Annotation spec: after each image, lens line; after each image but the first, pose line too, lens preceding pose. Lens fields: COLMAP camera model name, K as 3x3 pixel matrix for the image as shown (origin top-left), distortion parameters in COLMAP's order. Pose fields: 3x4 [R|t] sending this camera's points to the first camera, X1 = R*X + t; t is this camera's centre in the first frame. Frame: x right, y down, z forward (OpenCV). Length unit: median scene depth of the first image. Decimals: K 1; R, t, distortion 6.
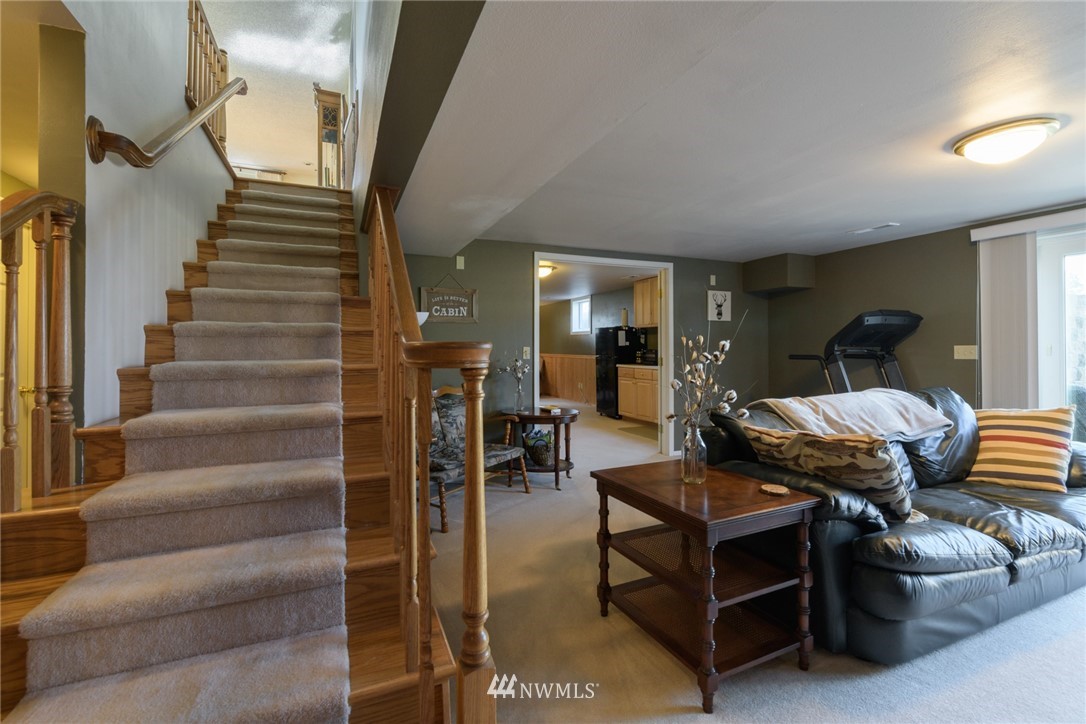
lens RADIAL K [[482.1, 0, 545.3], [0, 482.1, 344.3], [0, 0, 1]] dist [-0.000067, 0.000022]
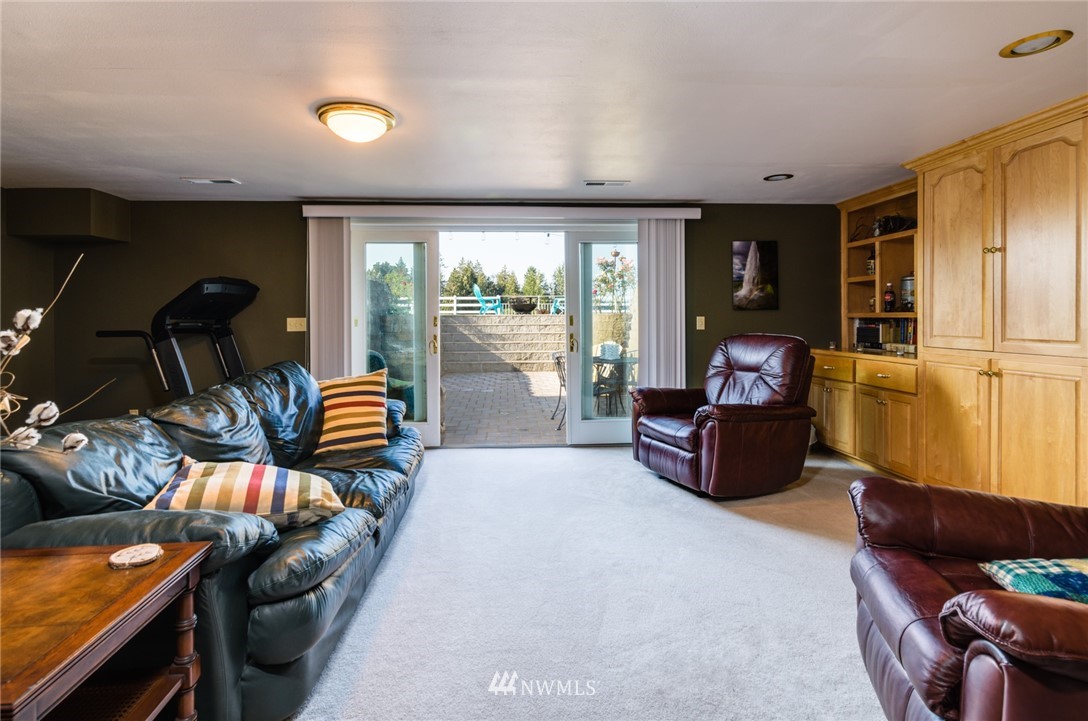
lens RADIAL K [[502.1, 0, 501.0], [0, 502.1, 320.0], [0, 0, 1]] dist [-0.002516, -0.000490]
pose [[0.356421, -0.004449, 0.934315, 0.039834], [-0.002488, 0.999981, 0.005711, -0.000221], [-0.934322, -0.004360, 0.356403, 0.267695]]
